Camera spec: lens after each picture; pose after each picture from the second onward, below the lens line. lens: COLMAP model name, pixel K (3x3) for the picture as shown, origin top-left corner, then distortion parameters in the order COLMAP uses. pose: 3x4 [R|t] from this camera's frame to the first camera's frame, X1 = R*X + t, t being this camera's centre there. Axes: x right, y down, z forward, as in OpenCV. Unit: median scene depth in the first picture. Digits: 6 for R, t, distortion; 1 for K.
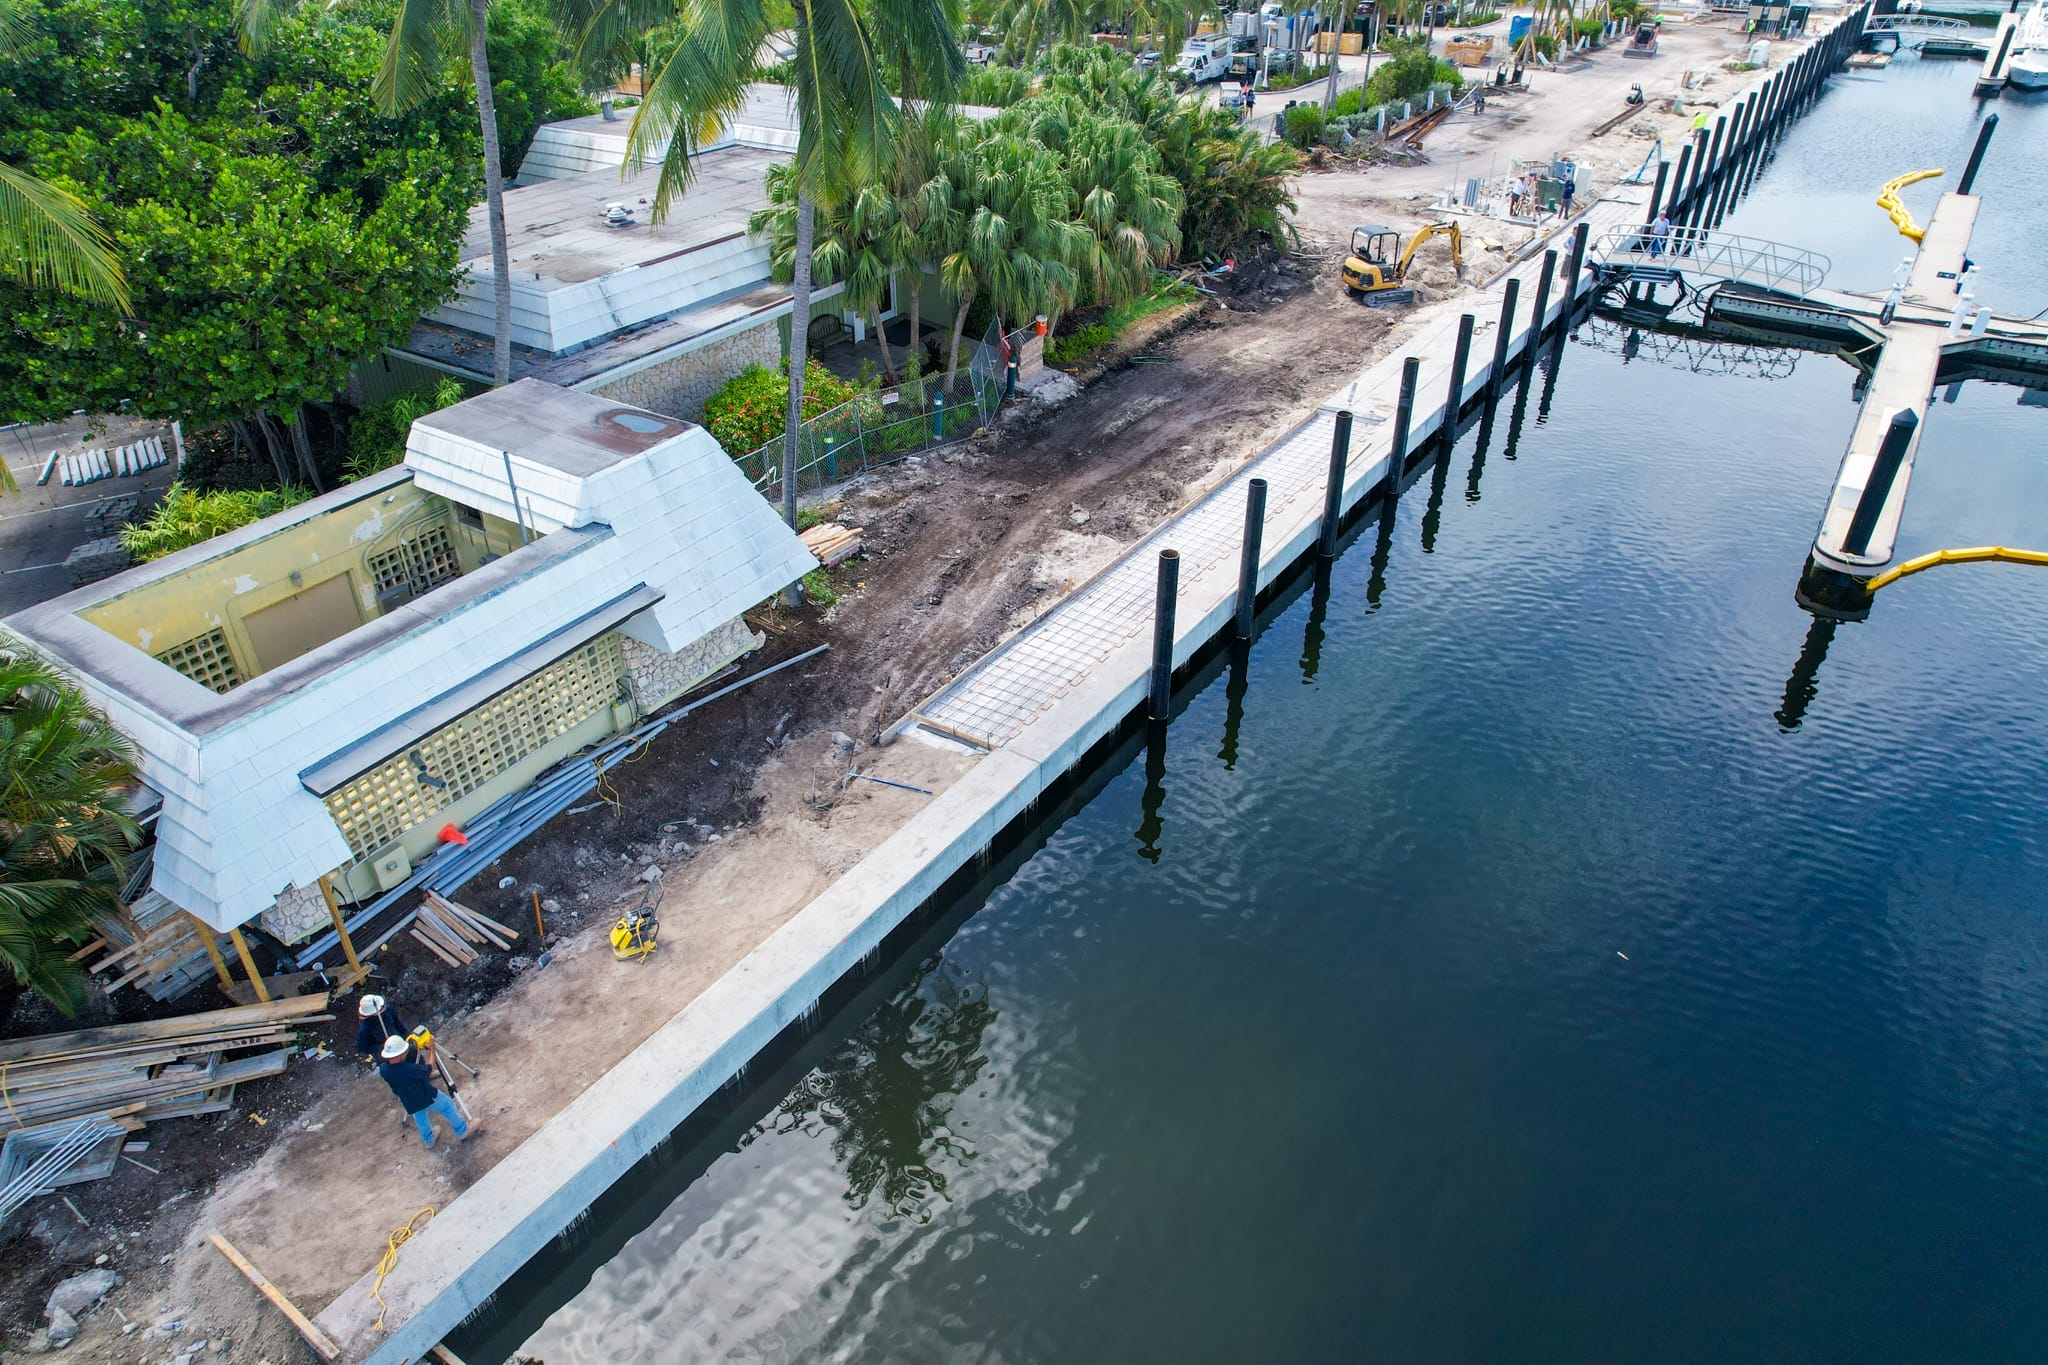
lens RADIAL K [[1308.8, 0, 1012.2], [0, 1308.8, 686.6], [0, 0, 1]] dist [-0.055441, 0.046605]
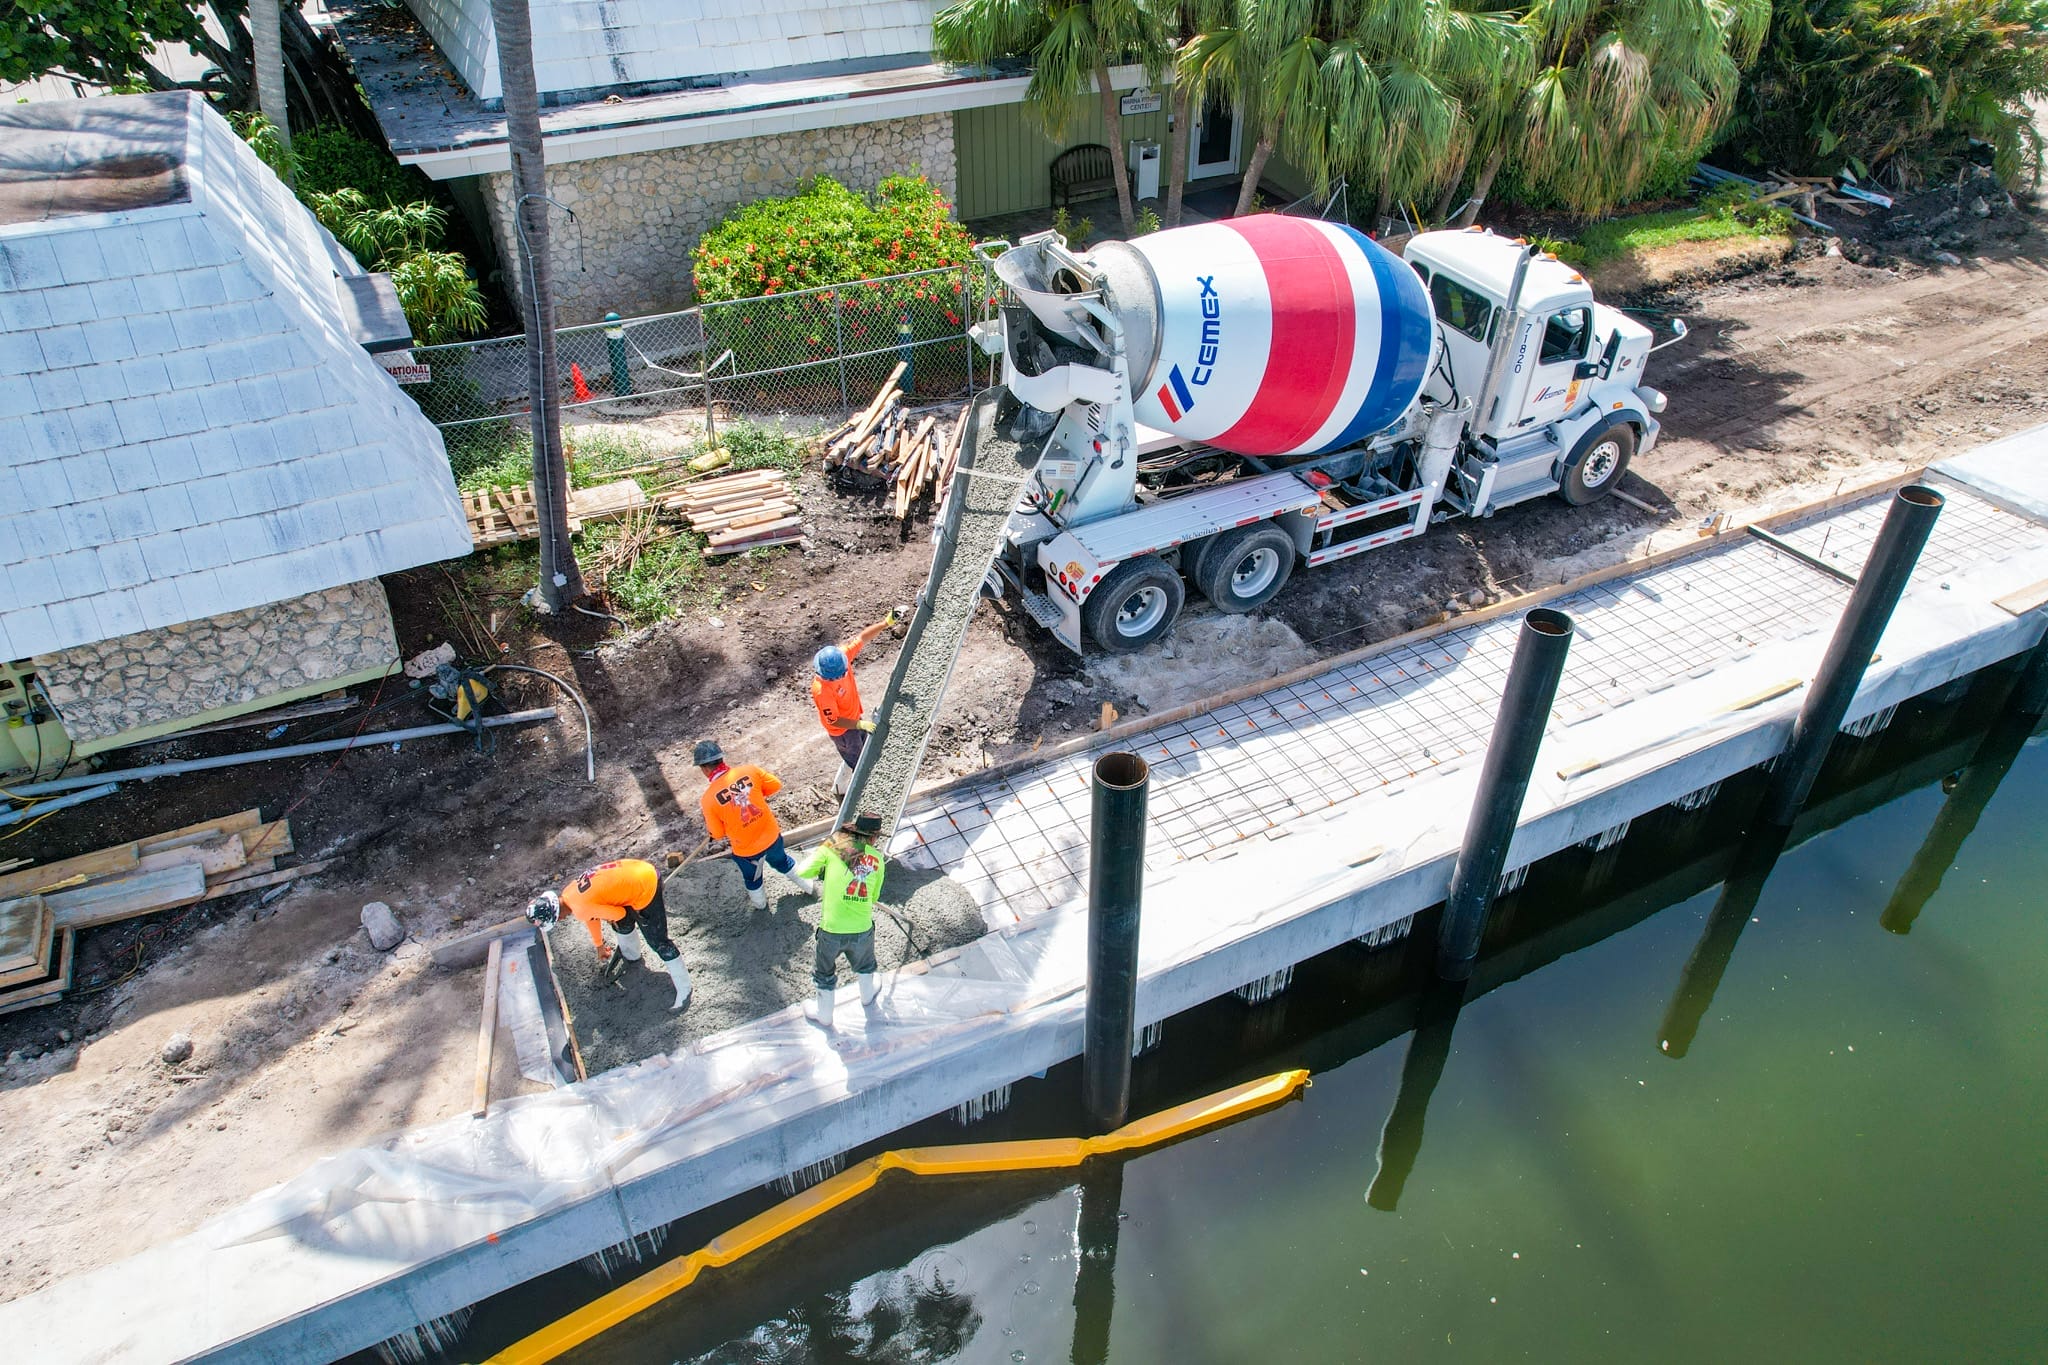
lens RADIAL K [[1308.8, 0, 1020.0], [0, 1308.8, 670.8], [0, 0, 1]] dist [-0.055441, 0.046605]
pose [[0.876772, 0.284490, -0.387732, 0.171209], [-0.265630, 0.958591, 0.102681, -0.119231], [0.400889, 0.012966, 0.916035, 0.504980]]
